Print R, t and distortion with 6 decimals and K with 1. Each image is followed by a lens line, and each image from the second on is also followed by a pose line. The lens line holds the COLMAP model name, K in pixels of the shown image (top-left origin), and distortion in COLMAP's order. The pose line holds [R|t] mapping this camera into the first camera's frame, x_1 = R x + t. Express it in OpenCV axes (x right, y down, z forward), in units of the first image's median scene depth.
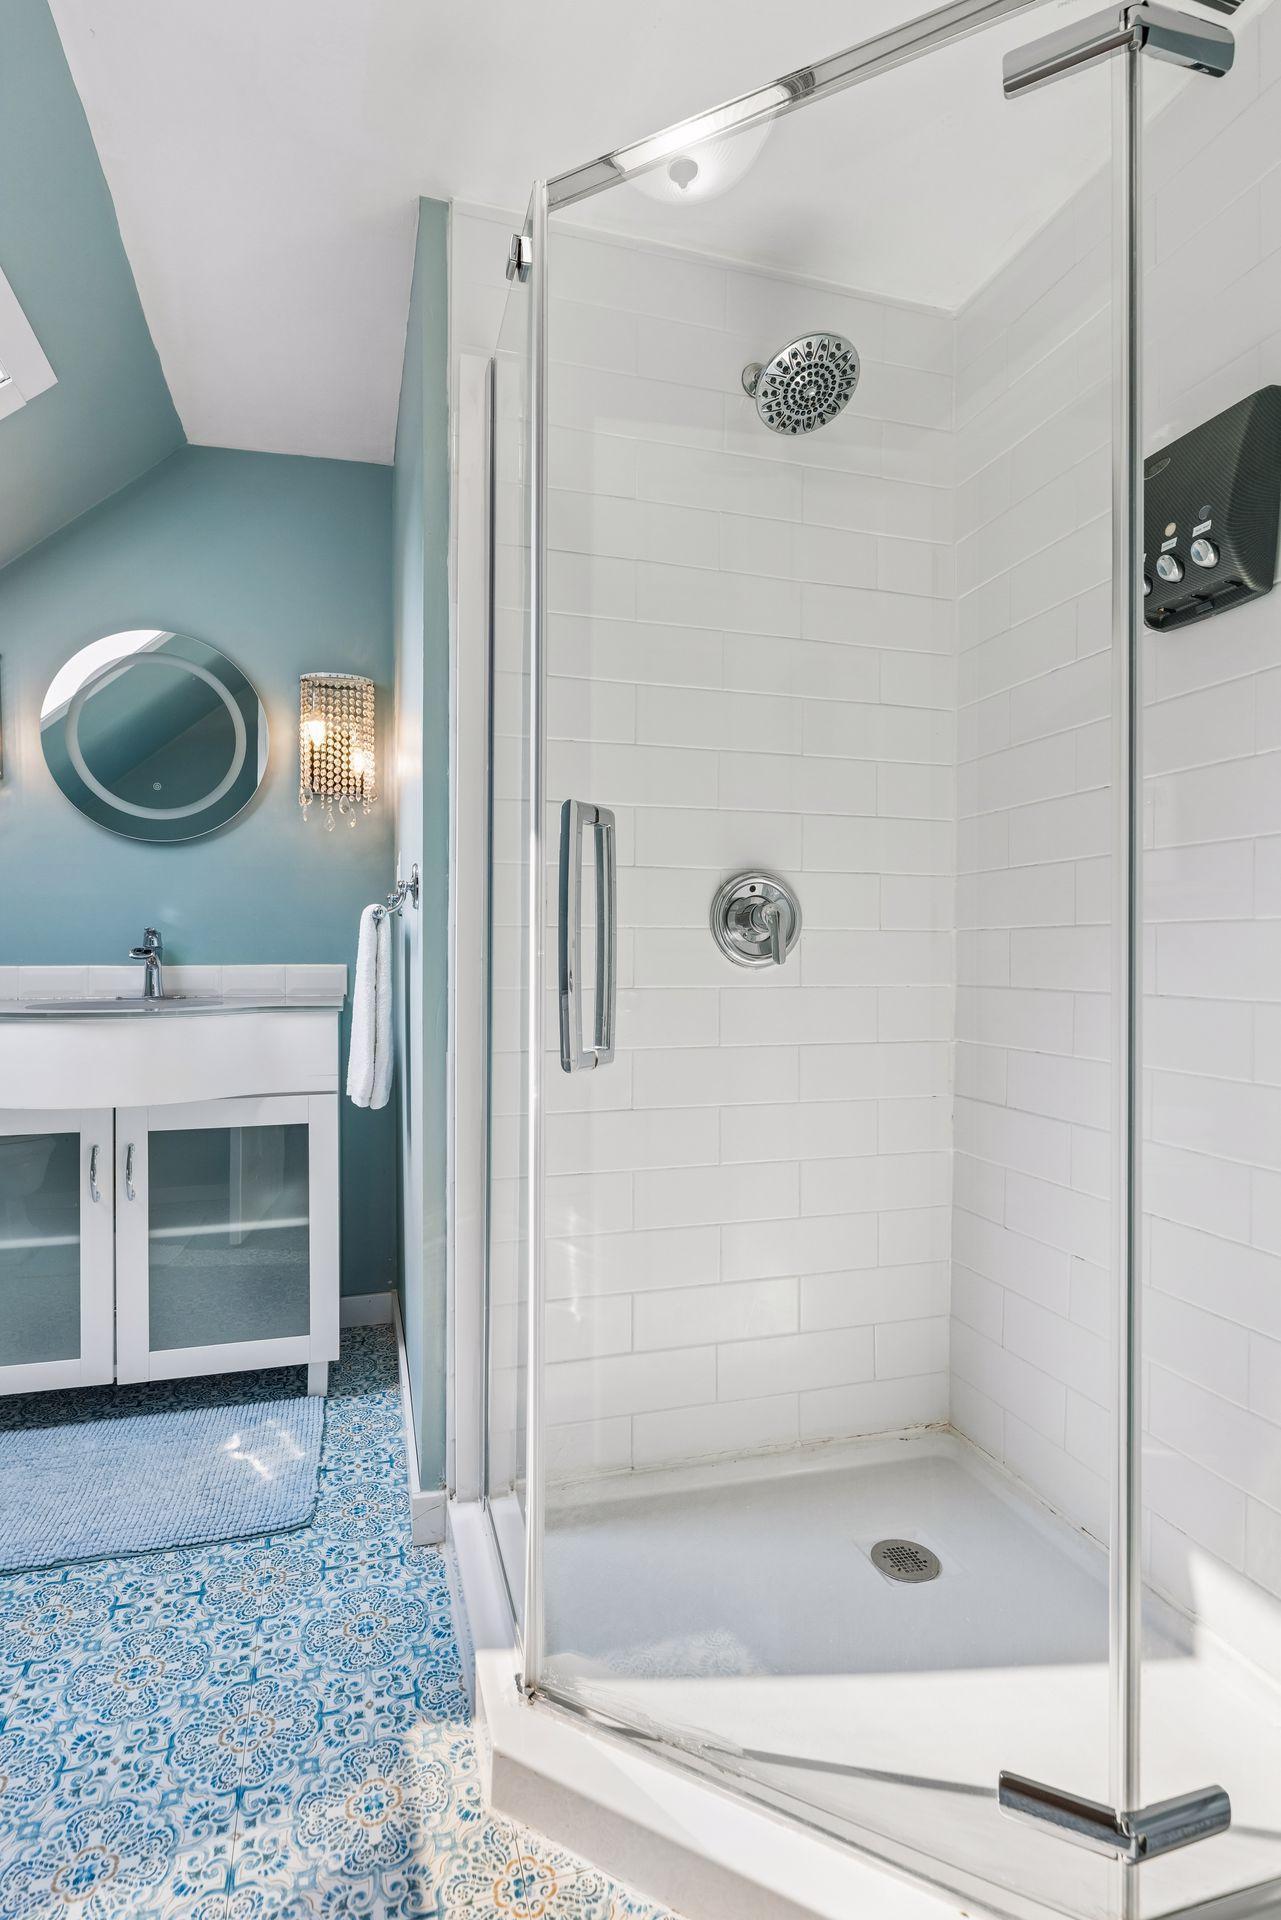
lens RADIAL K [[970.4, 0, 625.2], [0, 970.4, 956.1], [0, 0, 1]] dist [-0.001875, -0.001096]
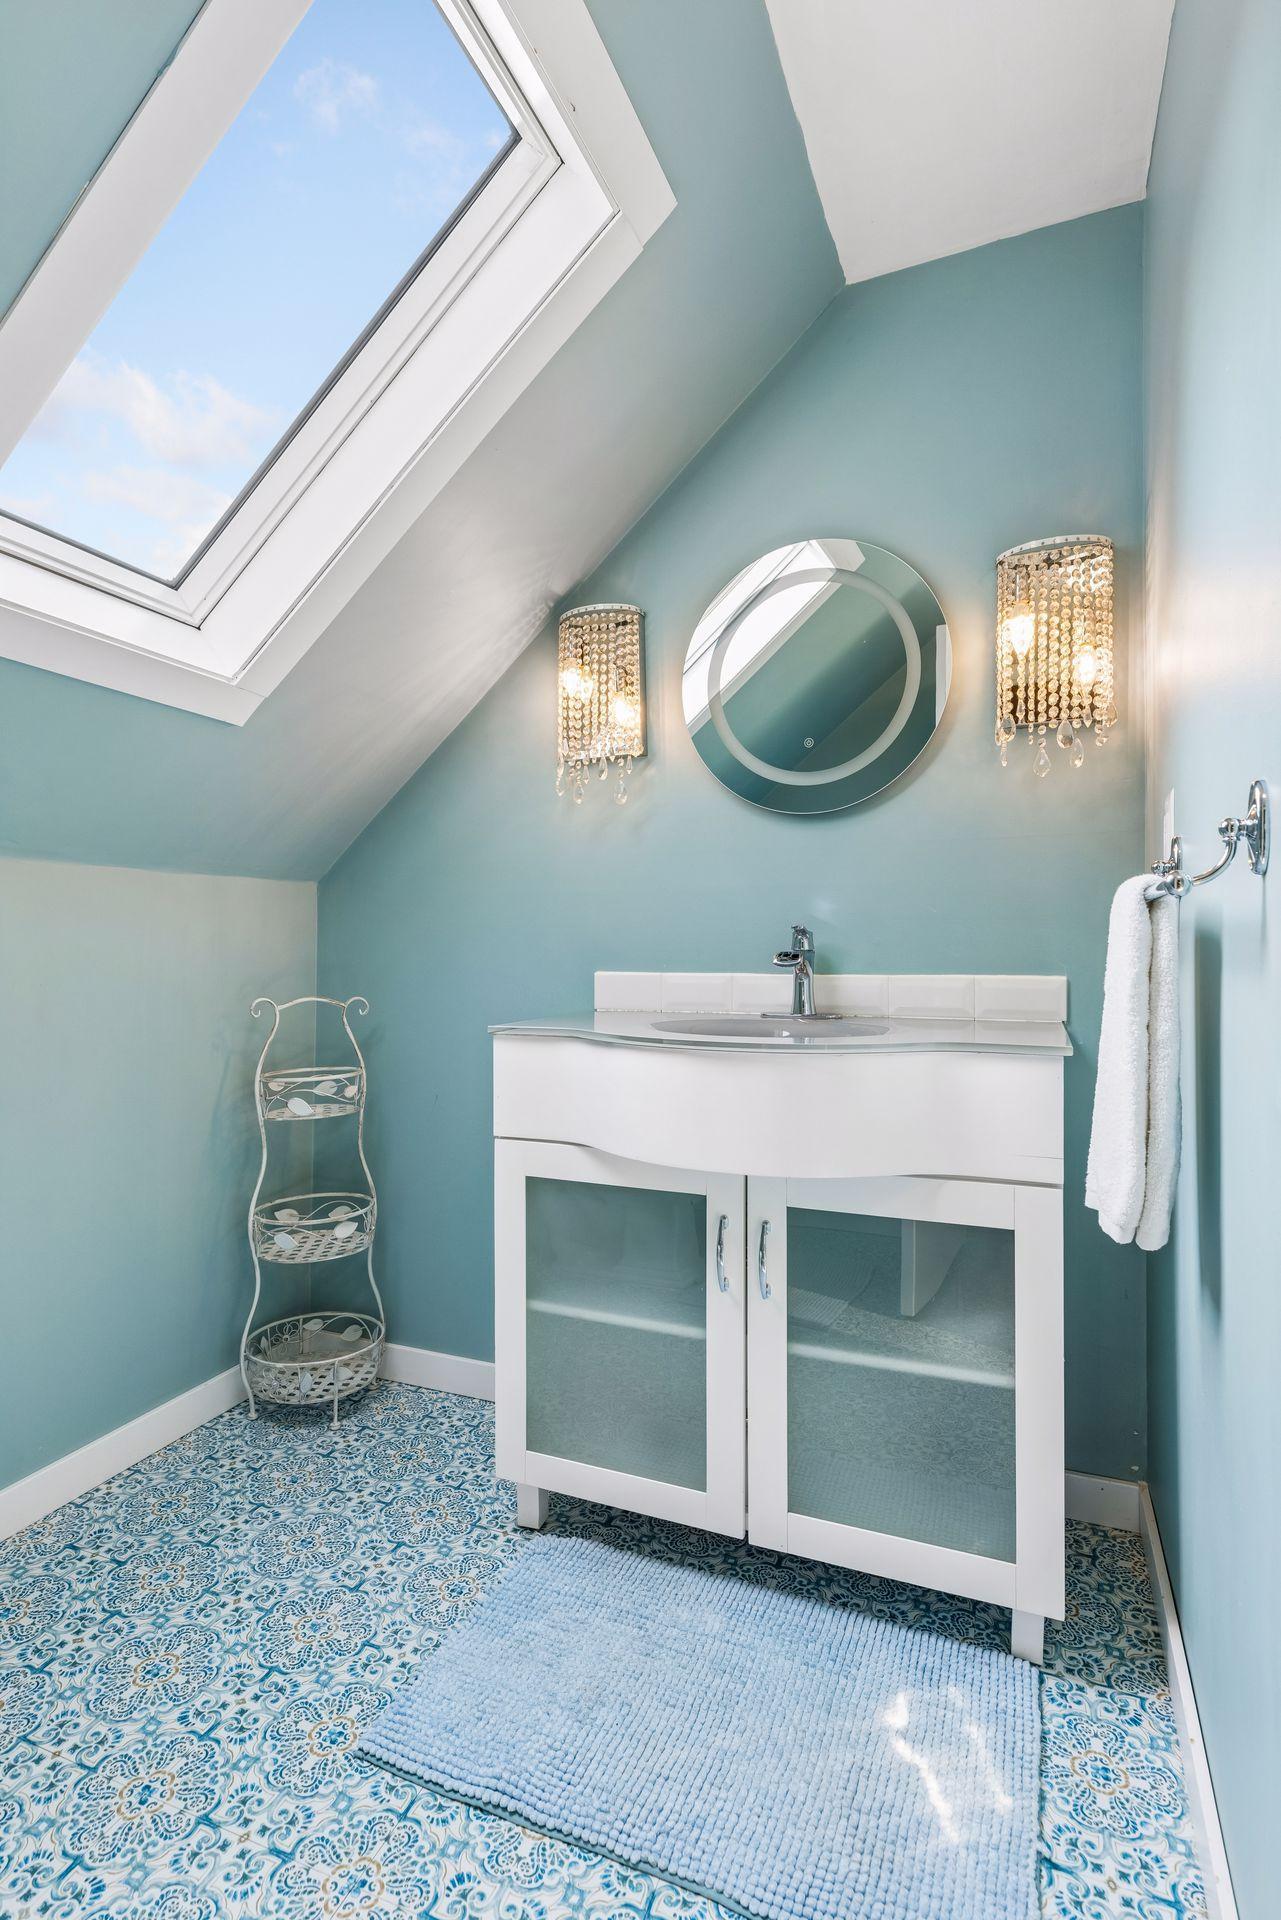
lens RADIAL K [[970.4, 0, 625.1], [0, 970.4, 955.5], [0, 0, 1]] dist [-0.001875, -0.001096]
pose [[0.783653, 0.001442, -0.621197, -0.129471], [-0.001198, 0.999999, 0.000810, -0.006479], [0.621197, 0.000110, 0.783654, 0.337276]]
